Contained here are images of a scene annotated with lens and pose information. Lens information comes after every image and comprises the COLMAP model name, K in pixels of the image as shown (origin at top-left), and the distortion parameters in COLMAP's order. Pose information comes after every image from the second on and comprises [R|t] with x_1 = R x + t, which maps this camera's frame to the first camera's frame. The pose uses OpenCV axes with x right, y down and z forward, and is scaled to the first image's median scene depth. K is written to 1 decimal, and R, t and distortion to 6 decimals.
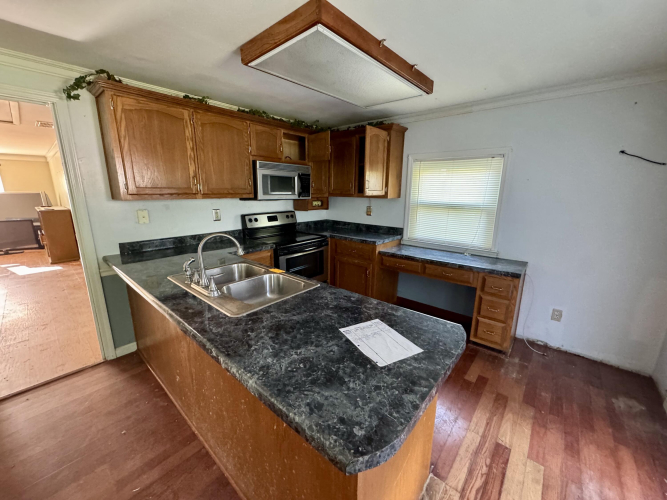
lens RADIAL K [[266.7, 0, 333.5], [0, 266.7, 250.0], [0, 0, 1]] dist [-0.002407, -0.000542]
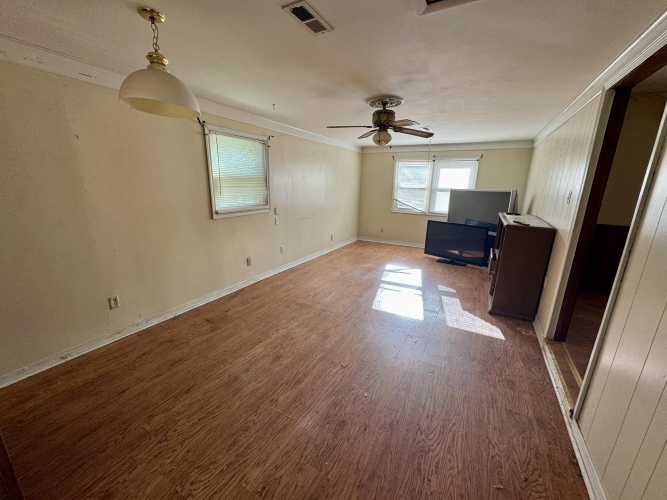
lens RADIAL K [[266.7, 0, 333.5], [0, 266.7, 250.0], [0, 0, 1]] dist [-0.002407, -0.000542]
pose [[0.203374, 0.245543, -0.947812, -0.403592], [-0.230445, 0.952852, 0.197402, -0.079200], [0.951596, 0.178272, 0.250370, 0.330871]]
